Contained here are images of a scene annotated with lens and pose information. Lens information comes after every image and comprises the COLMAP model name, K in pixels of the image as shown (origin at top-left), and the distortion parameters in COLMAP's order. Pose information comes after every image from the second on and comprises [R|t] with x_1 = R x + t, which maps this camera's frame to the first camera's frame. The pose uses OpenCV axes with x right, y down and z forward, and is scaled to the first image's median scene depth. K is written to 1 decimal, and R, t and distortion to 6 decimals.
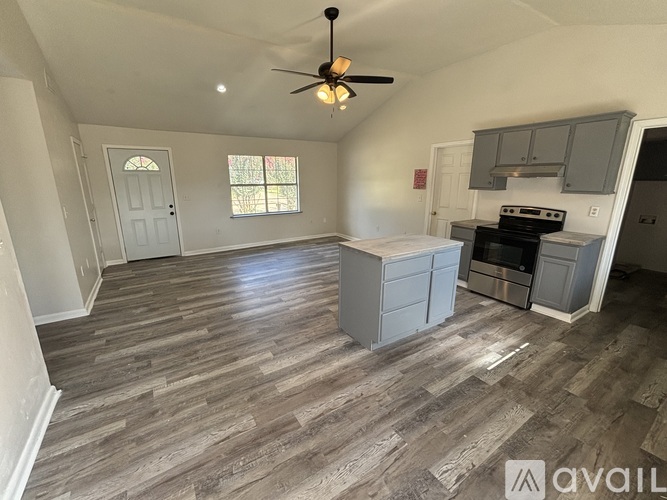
lens RADIAL K [[287.3, 0, 332.0], [0, 287.3, 250.6], [0, 0, 1]] dist [0.001976, -0.000344]
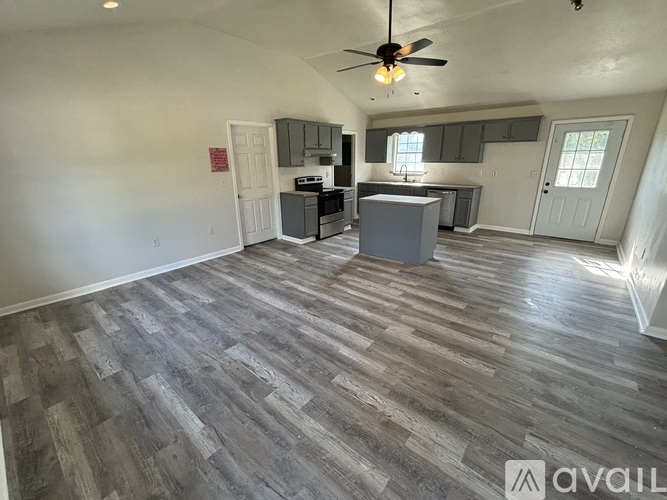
lens RADIAL K [[287.3, 0, 332.9], [0, 287.3, 249.5], [0, 0, 1]] dist [0.001976, -0.000344]
pose [[-0.291120, -0.292750, 0.910795, -0.850826], [0.244312, 0.897714, 0.366636, -0.323674], [-0.924966, 0.329252, -0.189820, 1.261158]]
